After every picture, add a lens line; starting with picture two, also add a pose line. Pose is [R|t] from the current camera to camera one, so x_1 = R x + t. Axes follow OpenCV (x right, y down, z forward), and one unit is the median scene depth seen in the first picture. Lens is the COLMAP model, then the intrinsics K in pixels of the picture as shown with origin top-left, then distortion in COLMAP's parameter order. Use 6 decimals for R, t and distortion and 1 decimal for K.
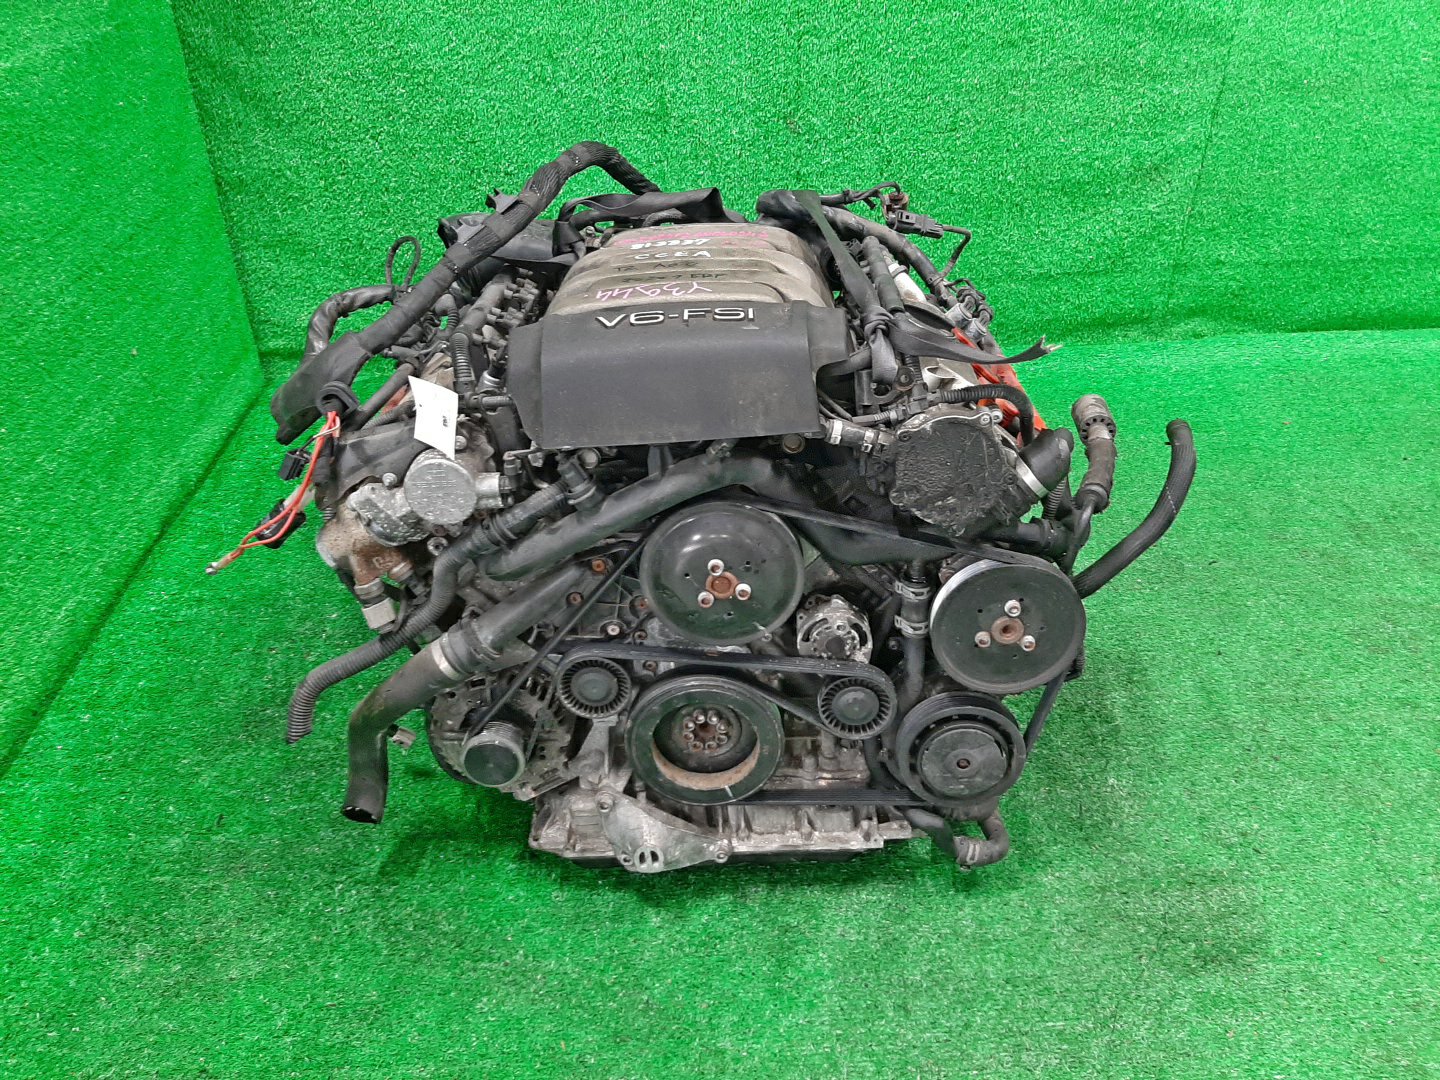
lens RADIAL K [[1136.8, 0, 720.0], [0, 1136.8, 540.0], [0, 0, 1]] dist [0.069841, -0.121645]
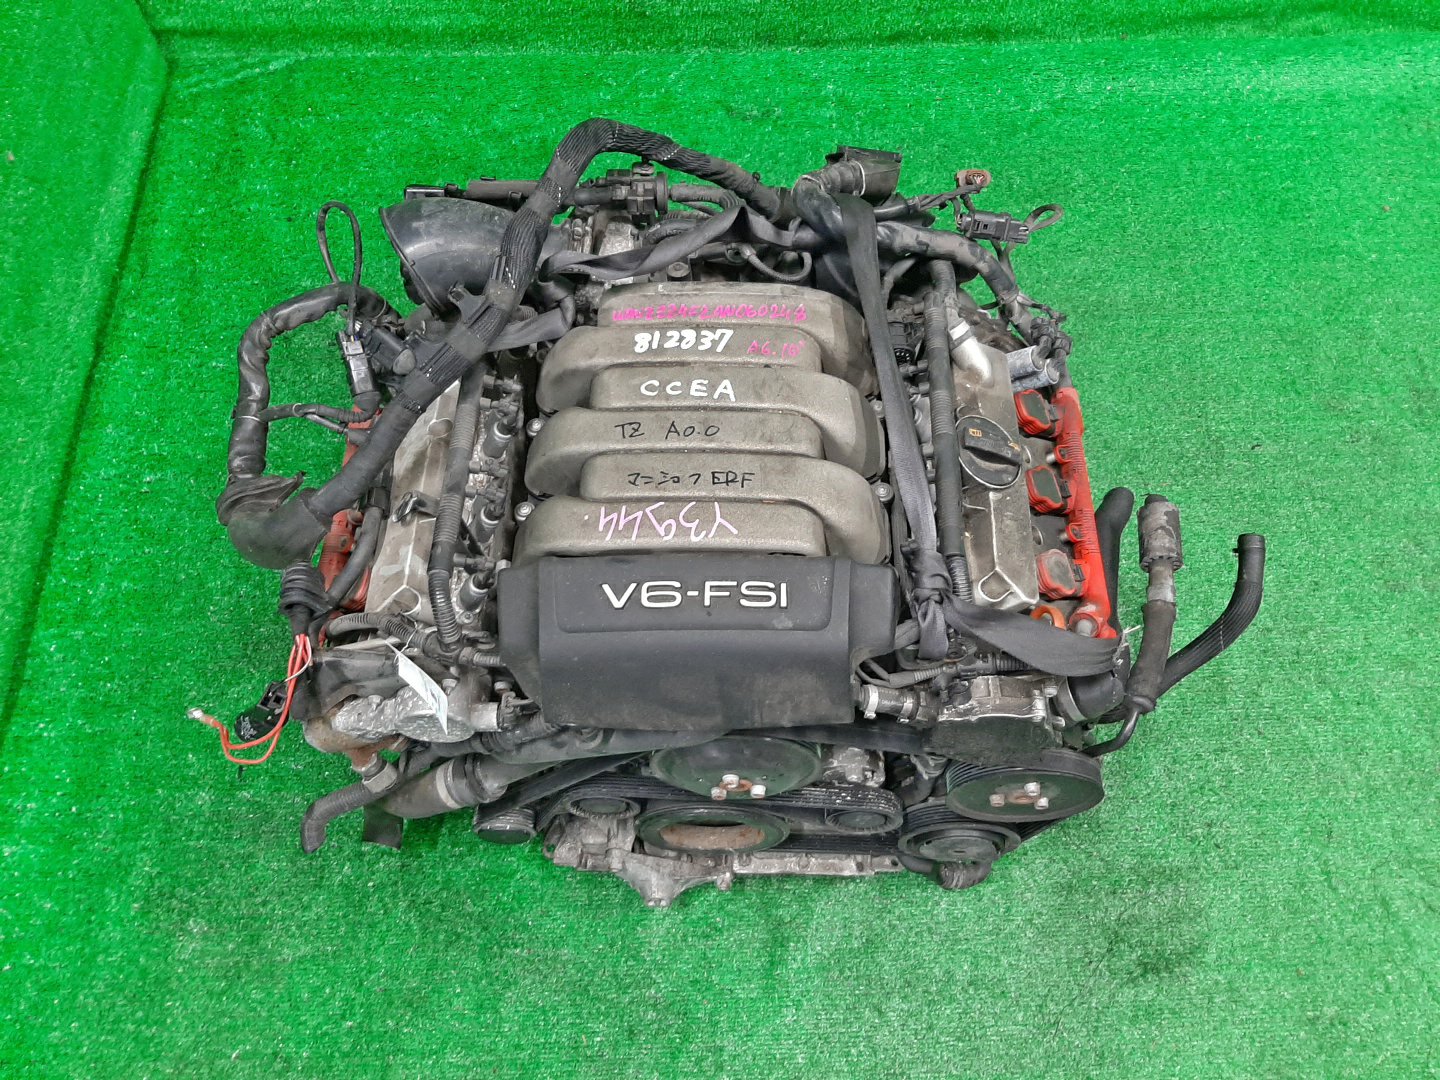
lens RADIAL K [[1136.8, 0, 720.0], [0, 1136.8, 540.0], [0, 0, 1]] dist [0.069841, -0.121645]
pose [[0.999487, 0.021387, 0.023843, -0.034715], [-0.030726, 0.850448, 0.525162, -0.566191], [-0.009046, -0.525625, 0.850668, 0.253584]]
